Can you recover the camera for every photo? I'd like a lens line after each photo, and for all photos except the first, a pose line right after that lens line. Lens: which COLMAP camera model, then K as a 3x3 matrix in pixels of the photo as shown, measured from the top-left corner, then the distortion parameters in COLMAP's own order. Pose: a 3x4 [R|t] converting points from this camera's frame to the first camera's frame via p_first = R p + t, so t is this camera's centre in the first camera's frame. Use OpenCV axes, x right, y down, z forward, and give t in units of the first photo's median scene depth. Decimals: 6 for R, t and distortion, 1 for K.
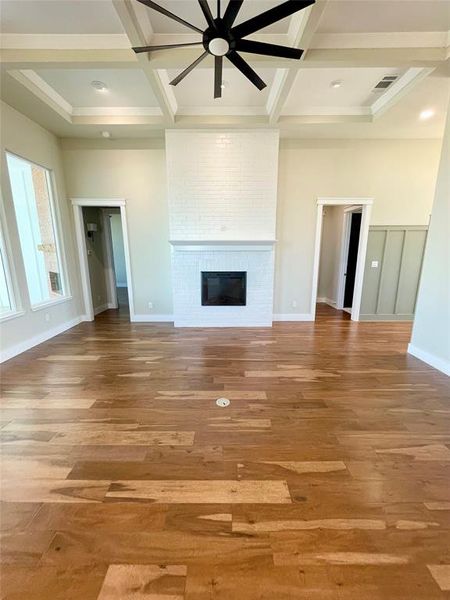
lens RADIAL K [[244.9, 0, 225.0], [0, 244.9, 300.0], [0, 0, 1]] dist [-0.002759, -0.000050]
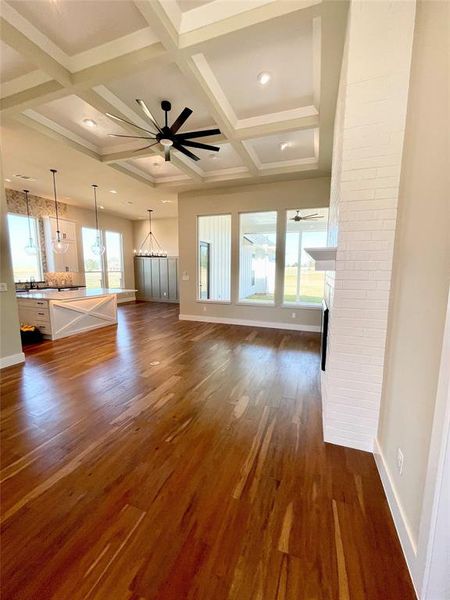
lens RADIAL K [[244.9, 0, 225.0], [0, 244.9, 300.0], [0, 0, 1]] dist [-0.002759, -0.000050]
pose [[-0.344800, 0.120359, -0.930928, 0.727924], [-0.197209, 0.960323, 0.197203, -0.215102], [0.917726, 0.251583, -0.307383, 1.047664]]
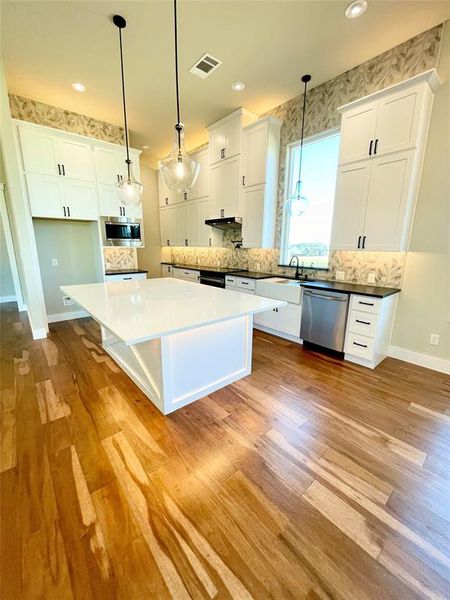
lens RADIAL K [[244.9, 0, 225.0], [0, 244.9, 300.0], [0, 0, 1]] dist [-0.002759, -0.000050]
pose [[-0.654947, -0.171106, 0.736048, -0.884353], [0.143428, 0.928175, 0.343393, 0.016637], [-0.741939, 0.330474, -0.583364, 0.080460]]
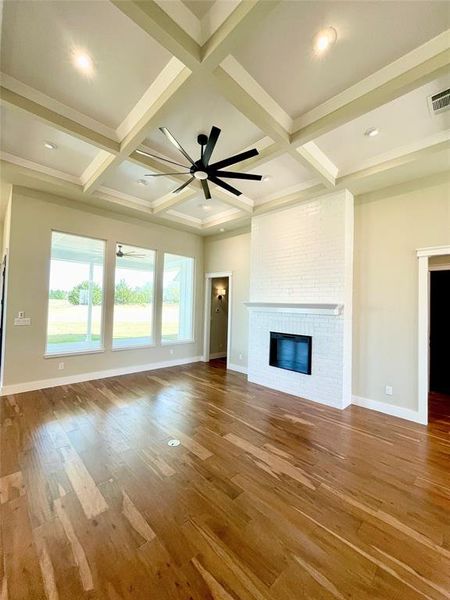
lens RADIAL K [[244.1, 0, 225.8], [0, 244.1, 301.0], [0, 0, 1]] dist [-0.000065, 0.000079]
pose [[0.701288, 0.007777, -0.712835, 0.560415], [-0.174980, 0.971228, -0.161549, -0.046049], [0.691069, 0.238024, 0.682472, 0.139925]]
